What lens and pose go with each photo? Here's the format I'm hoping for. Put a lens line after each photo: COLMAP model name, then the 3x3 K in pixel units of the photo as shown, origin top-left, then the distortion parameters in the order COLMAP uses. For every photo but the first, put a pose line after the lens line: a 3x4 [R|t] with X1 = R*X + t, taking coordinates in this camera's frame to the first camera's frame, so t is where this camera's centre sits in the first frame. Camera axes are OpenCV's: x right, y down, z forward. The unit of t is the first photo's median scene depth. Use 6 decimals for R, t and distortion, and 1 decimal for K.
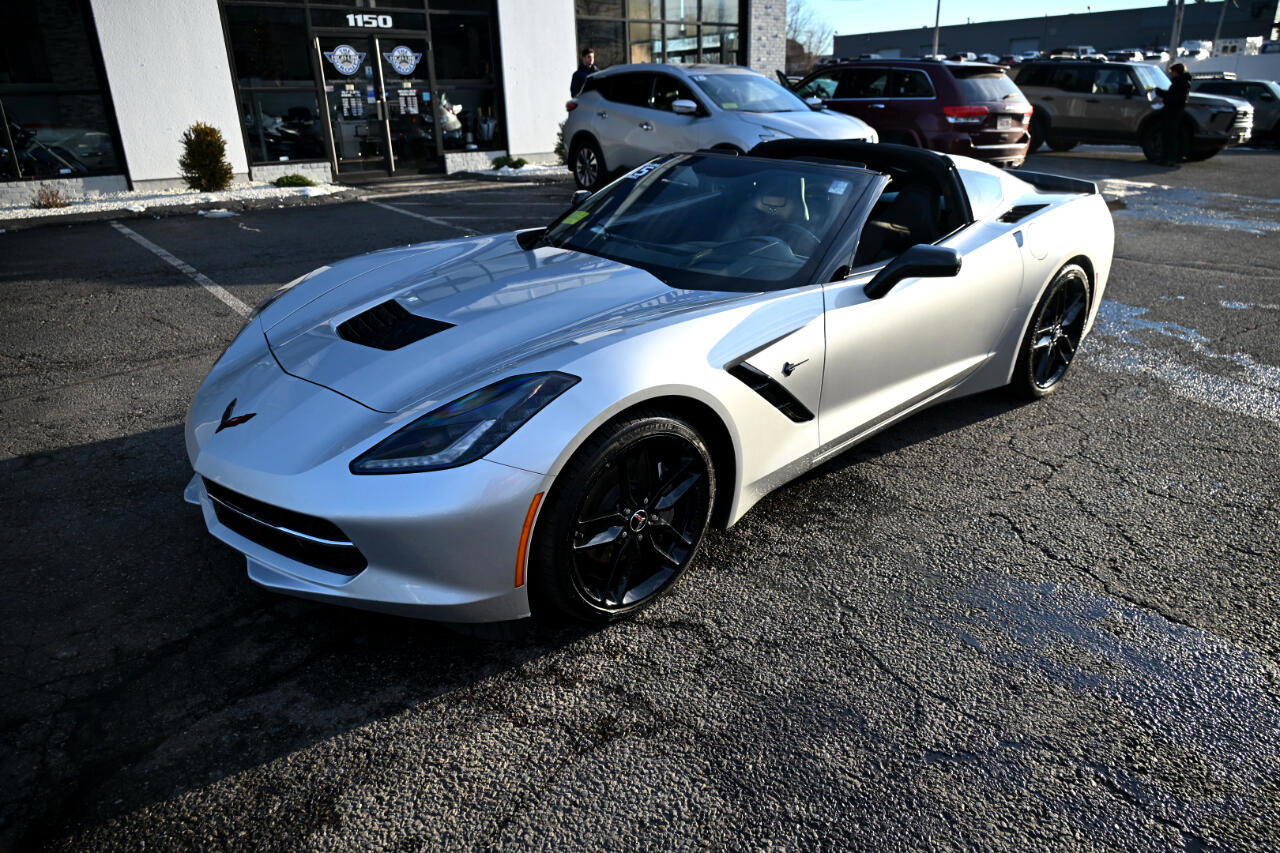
lens RADIAL K [[835.6, 0, 640.4], [0, 835.6, 423.2], [0, 0, 1]] dist [0.001453, -0.008306]
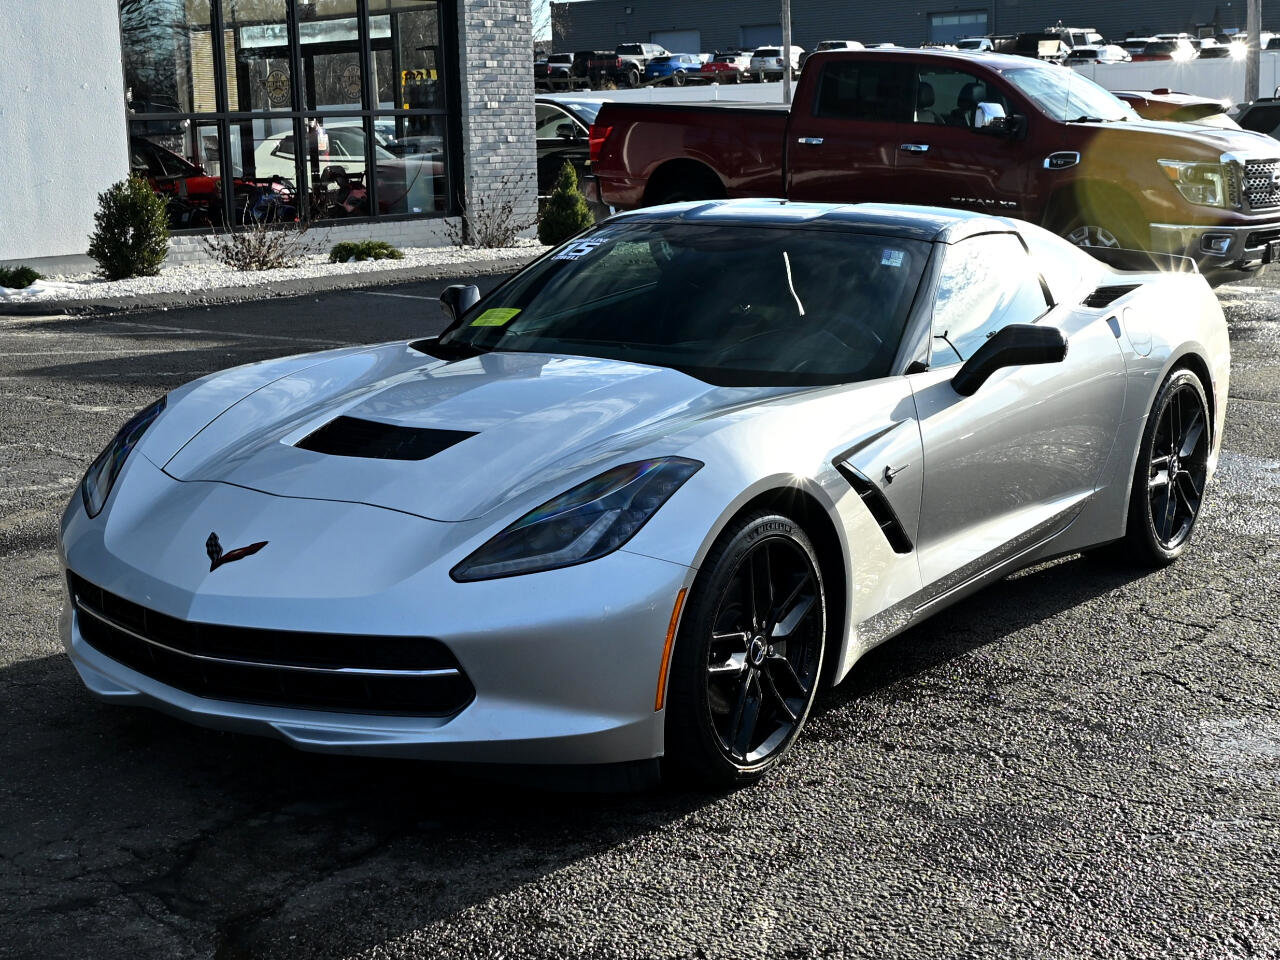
lens RADIAL K [[2064.0, 0, 602.2], [0, 2064.0, 509.6], [0, 0, 1]] dist [-0.015962, 0.050136]
pose [[0.973596, -0.047383, 0.223307, -0.117451], [0.089341, 0.979282, -0.181726, 0.066801], [-0.210070, 0.196878, 0.957658, -0.178300]]
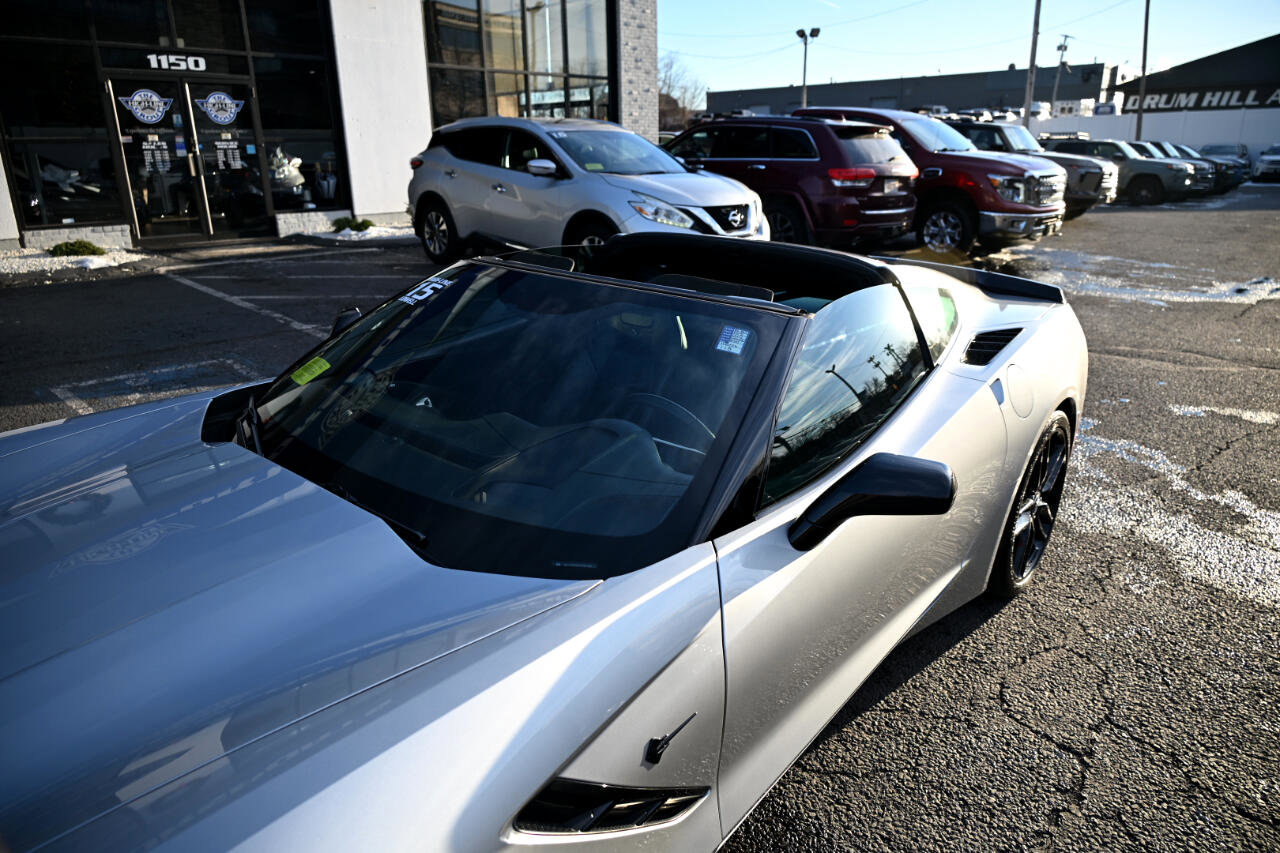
lens RADIAL K [[847.1, 0, 640.0], [0, 847.1, 426.5], [0, 0, 1]] dist [0.004027, -0.002633]
pose [[0.990798, -0.031157, 0.131717, 0.024738], [0.038394, 0.997868, -0.052768, -0.051883], [-0.129792, 0.057340, 0.989882, 0.113708]]
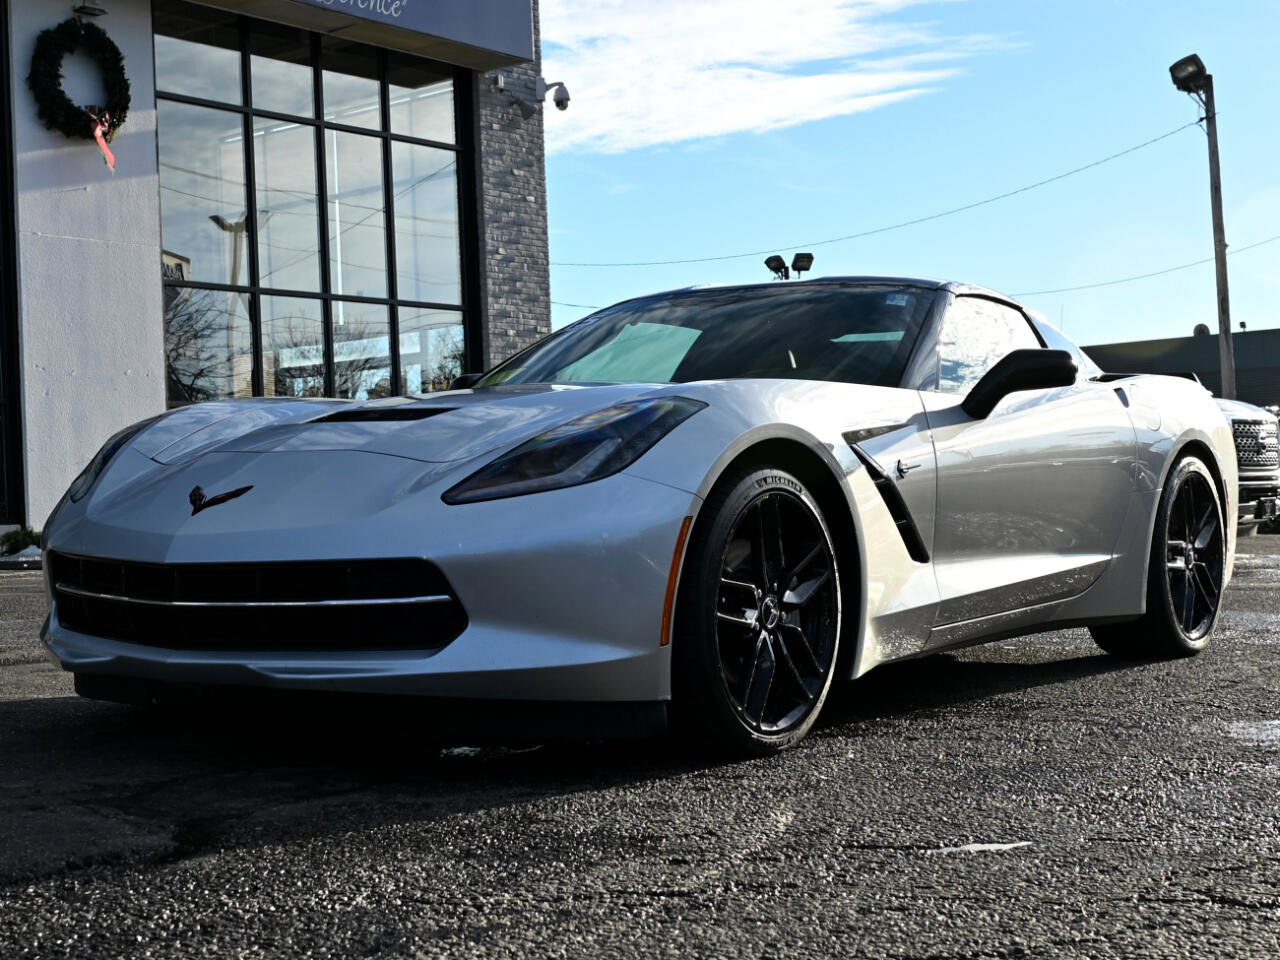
lens RADIAL K [[1960.7, 0, 614.8], [0, 1960.7, 480.0], [0, 0, 1]] dist [-0.025856, 0.084391]
pose [[0.974400, -0.012925, 0.224450, -0.108126], [0.097126, 0.924575, -0.368411, 0.130465], [-0.202760, 0.380780, 0.902161, -0.124146]]
